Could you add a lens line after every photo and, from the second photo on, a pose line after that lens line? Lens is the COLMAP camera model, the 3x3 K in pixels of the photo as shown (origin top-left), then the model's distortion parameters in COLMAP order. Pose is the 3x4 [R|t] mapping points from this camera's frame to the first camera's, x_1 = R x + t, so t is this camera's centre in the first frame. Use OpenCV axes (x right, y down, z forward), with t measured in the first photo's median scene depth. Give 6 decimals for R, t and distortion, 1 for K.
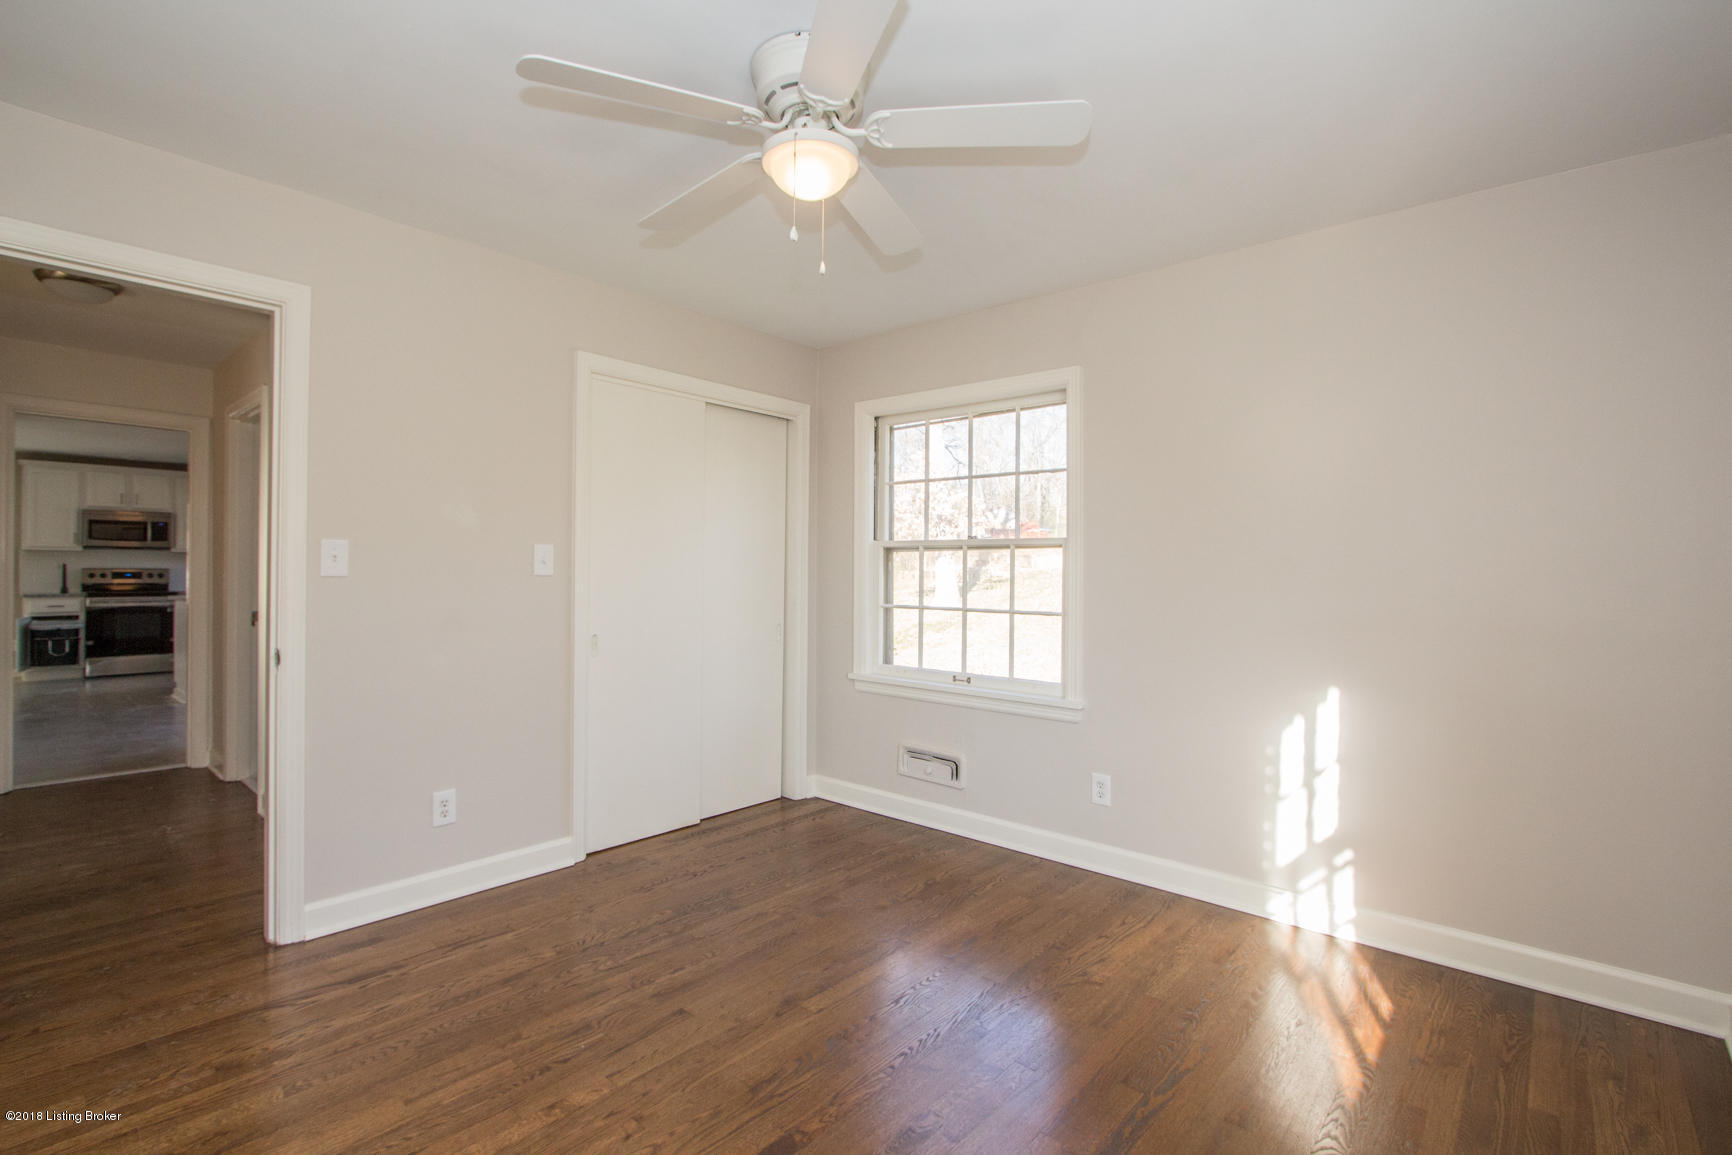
lens RADIAL K [[796.3, 0, 866.0], [0, 796.3, 577.5], [0, 0, 1]] dist [-0.018632, -0.000084]
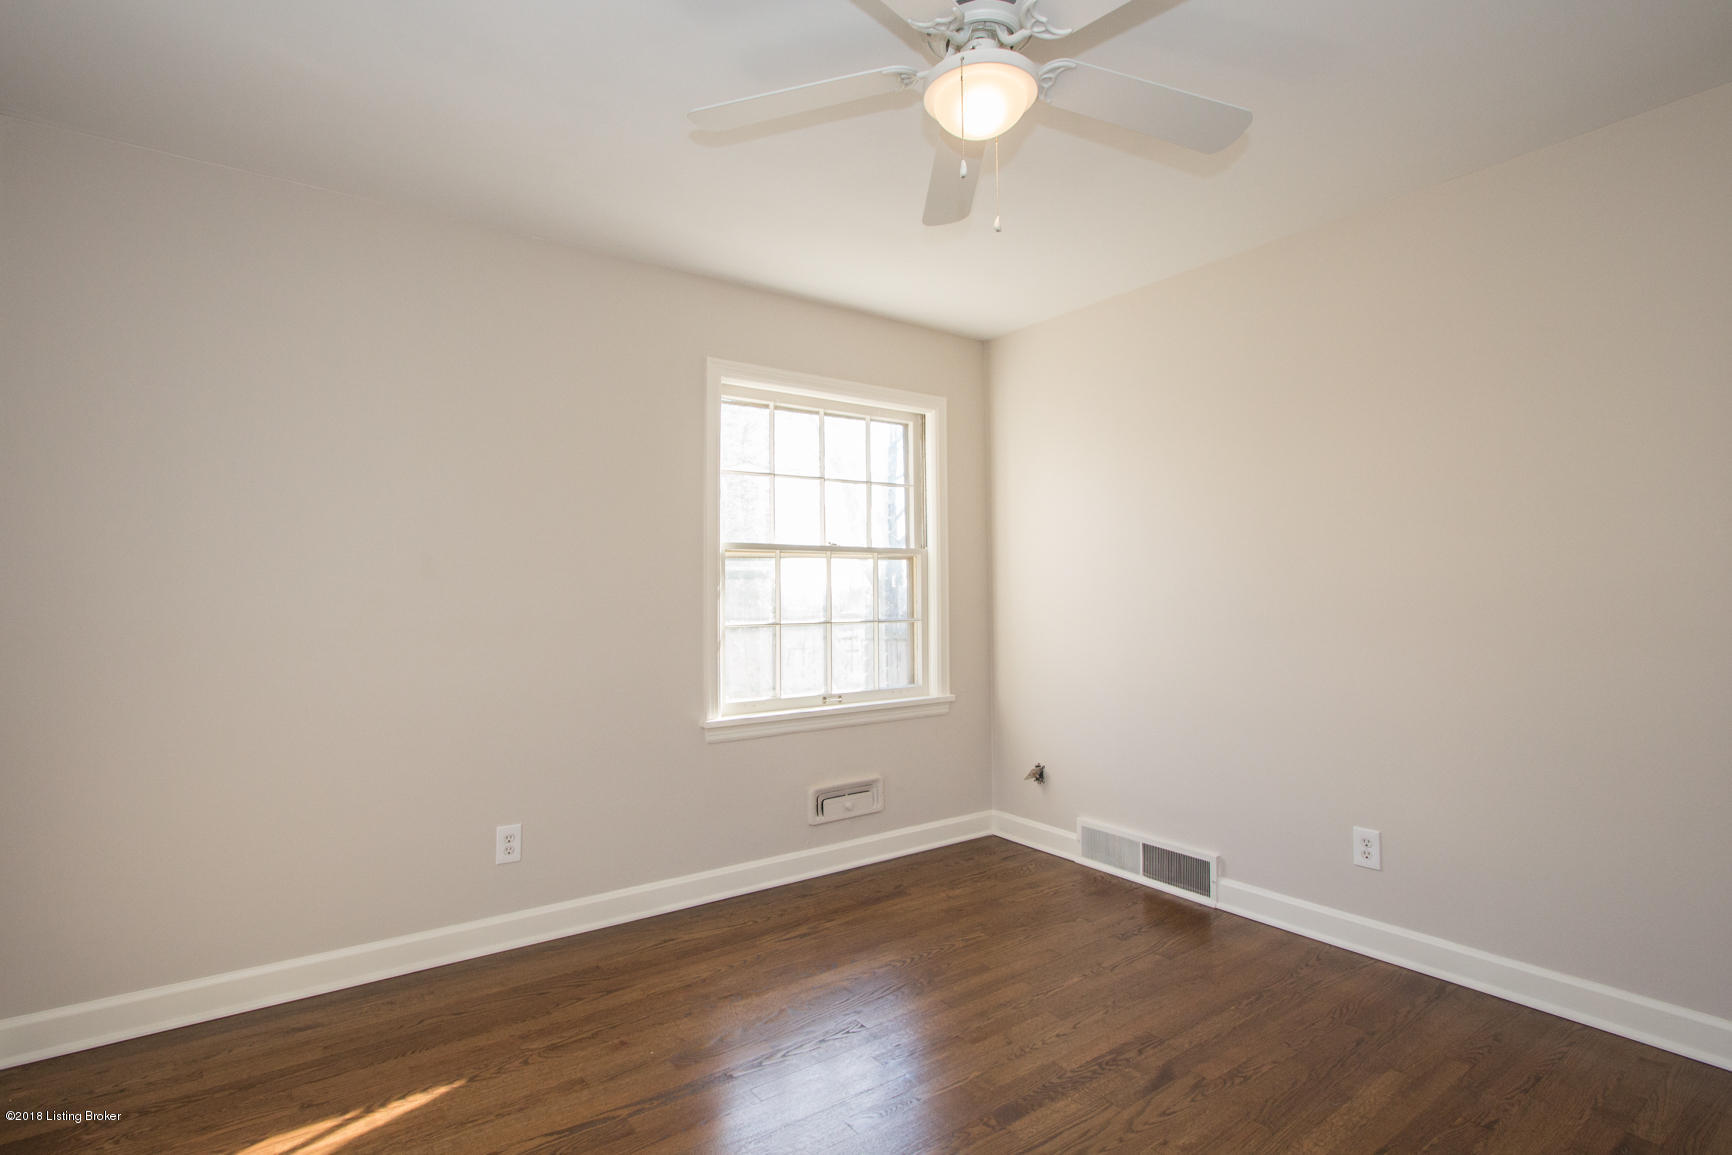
lens RADIAL K [[805.8, 0, 869.6], [0, 805.8, 565.6], [0, 0, 1]] dist [-0.014539, -0.000102]
pose [[-0.962454, -0.007612, 0.271339, -0.124523], [-0.011189, 0.999870, -0.011639, -0.010153], [-0.271215, -0.014238, -0.962413, 1.213452]]
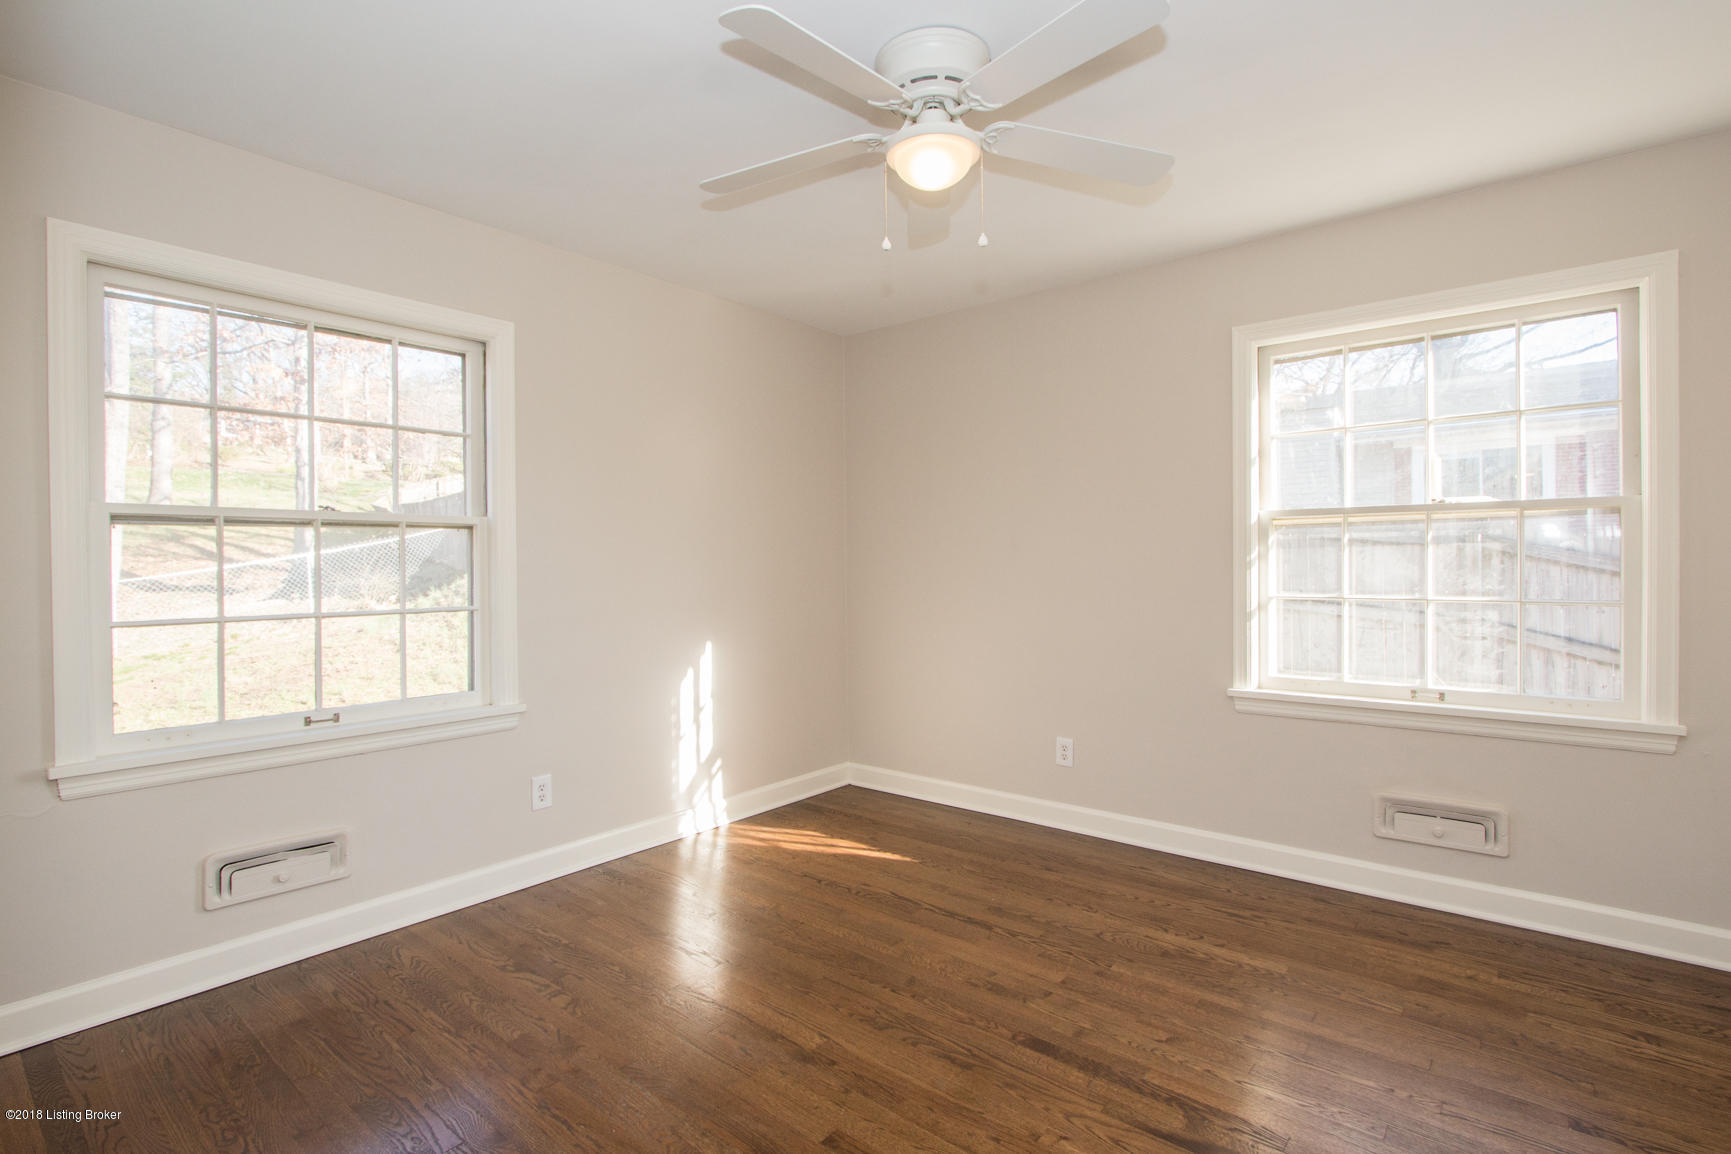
lens RADIAL K [[805.3, 0, 869.1], [0, 805.3, 565.1], [0, 0, 1]] dist [-0.014539, -0.000102]
pose [[-0.014511, -0.016701, 0.999755, -0.731364], [0.016682, 0.999717, 0.016943, -0.007423], [-0.999756, 0.016924, -0.014229, 0.716796]]
